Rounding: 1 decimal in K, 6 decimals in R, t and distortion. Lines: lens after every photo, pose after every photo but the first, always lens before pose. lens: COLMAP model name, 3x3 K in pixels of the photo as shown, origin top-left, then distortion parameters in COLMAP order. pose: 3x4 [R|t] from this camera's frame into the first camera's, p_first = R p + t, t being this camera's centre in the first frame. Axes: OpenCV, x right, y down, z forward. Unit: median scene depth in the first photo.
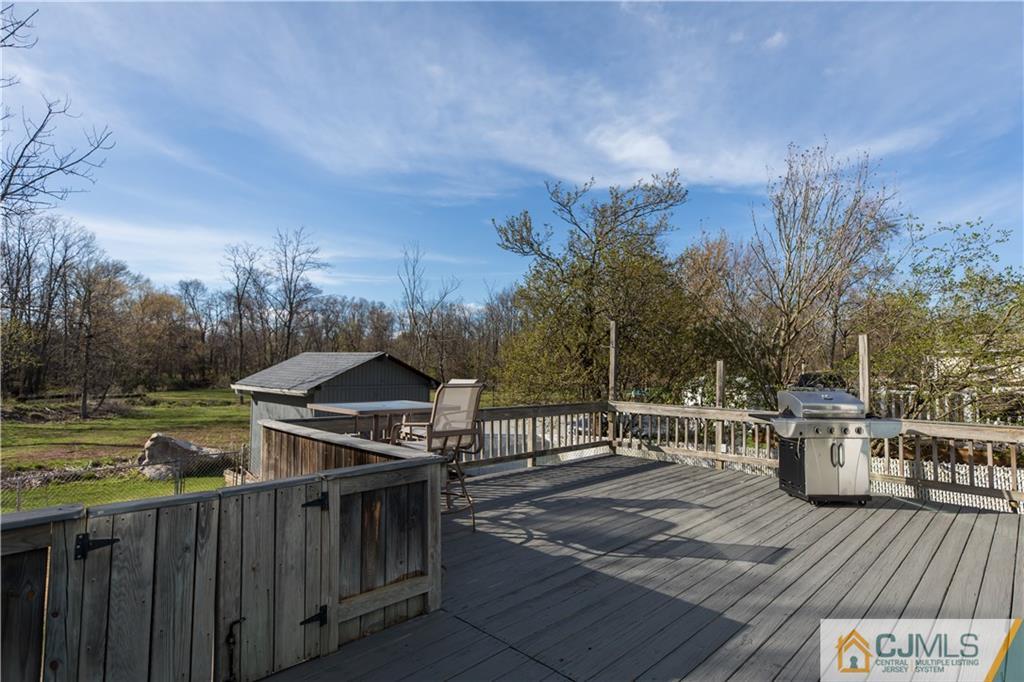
lens RADIAL K [[532.6, 0, 512.0], [0, 532.6, 341.0], [0, 0, 1]] dist [0.016464, -0.000357]
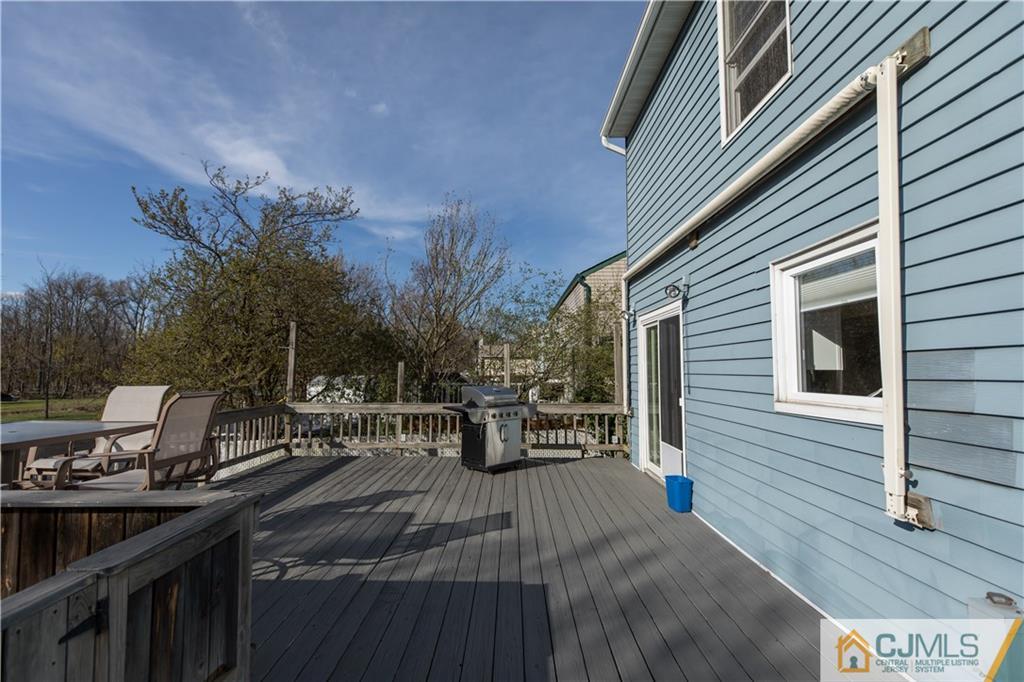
lens RADIAL K [[455.8, 0, 512.0], [0, 455.8, 341.0], [0, 0, 1]] dist [0.002932, -0.000188]
pose [[0.718215, 0.036377, 0.694870, -0.195498], [-0.029600, 0.999326, -0.021720, 0.007535], [-0.695192, -0.004969, 0.718807, 0.188315]]
